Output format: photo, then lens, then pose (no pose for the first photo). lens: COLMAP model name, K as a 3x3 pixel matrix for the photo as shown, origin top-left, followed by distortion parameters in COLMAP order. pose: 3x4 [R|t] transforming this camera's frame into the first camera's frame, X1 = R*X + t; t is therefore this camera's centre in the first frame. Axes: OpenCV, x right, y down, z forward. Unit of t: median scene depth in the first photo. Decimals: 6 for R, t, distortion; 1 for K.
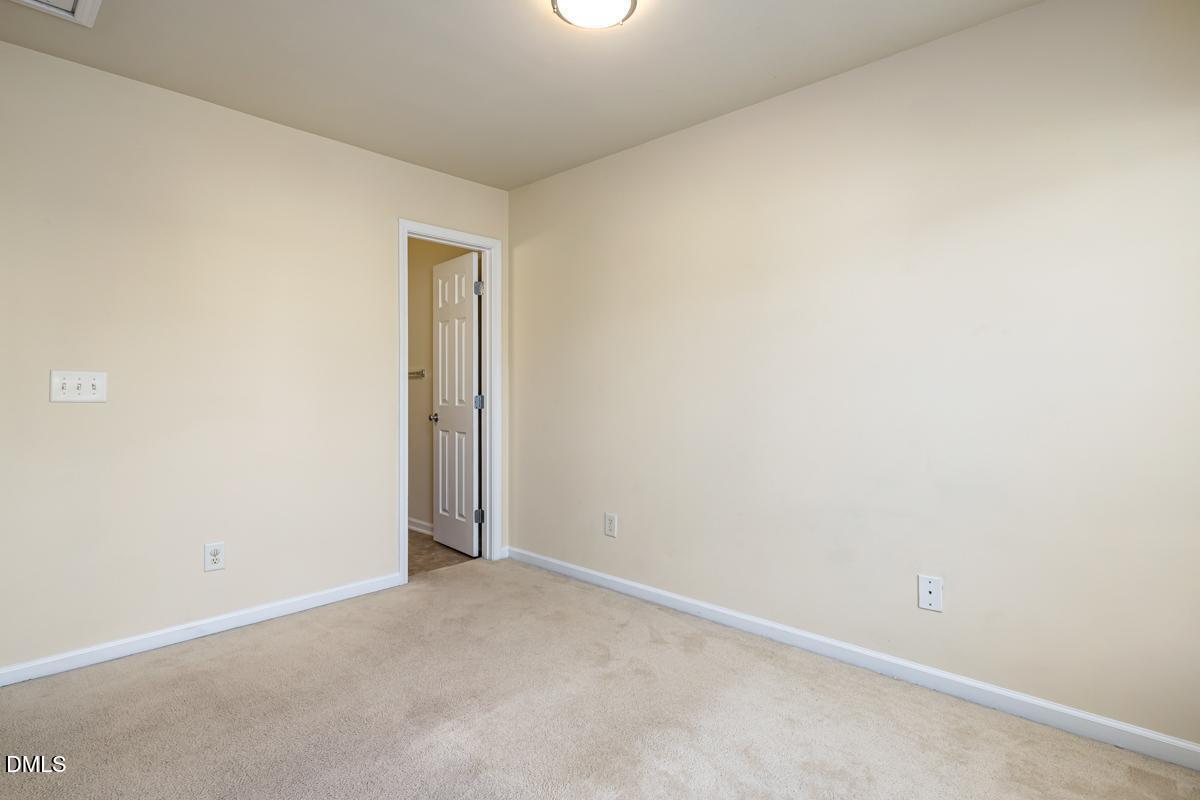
lens RADIAL K [[605.0, 0, 600.0], [0, 605.0, 400.0], [0, 0, 1]] dist [-0.000795, -0.000081]
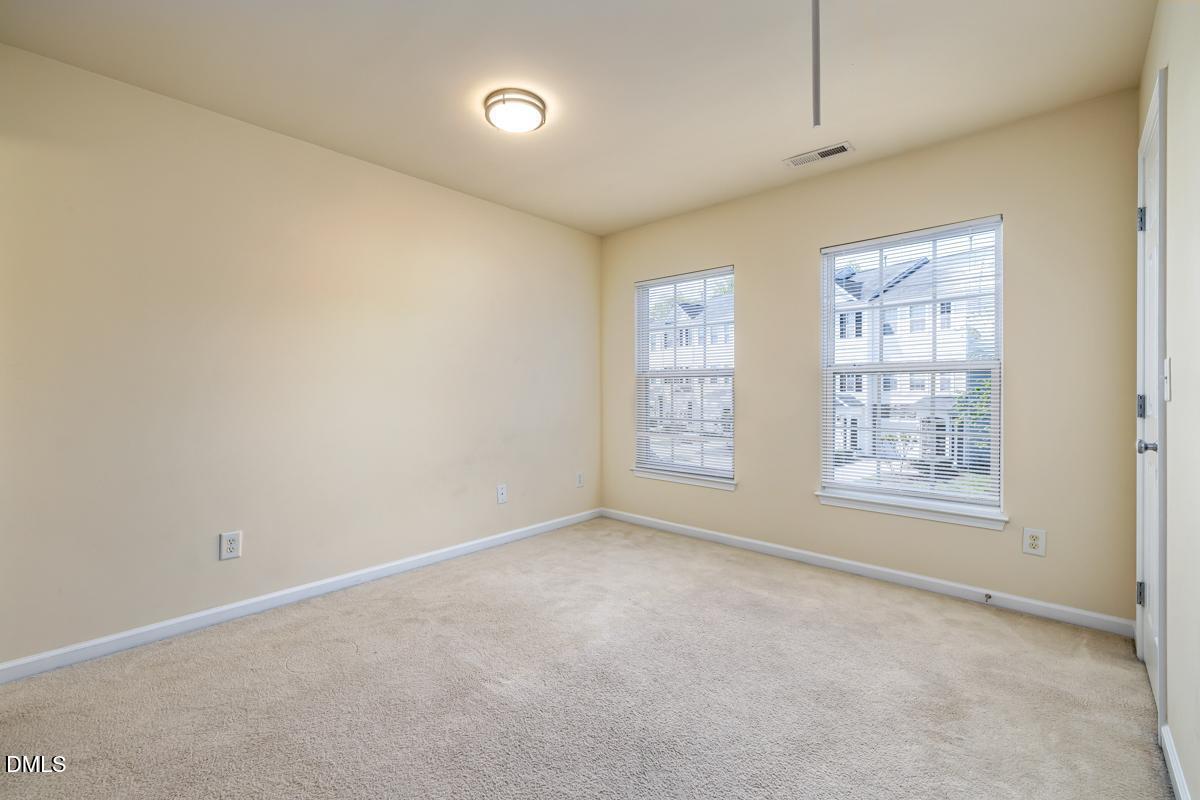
lens RADIAL K [[501.7, 0, 596.9], [0, 501.7, 397.0], [0, 0, 1]] dist [-0.001575, -0.000073]
pose [[-0.020324, -0.015885, 0.999667, -0.905478], [0.021502, 0.999636, 0.016322, -0.008360], [-0.999562, 0.021826, -0.019975, 0.623998]]
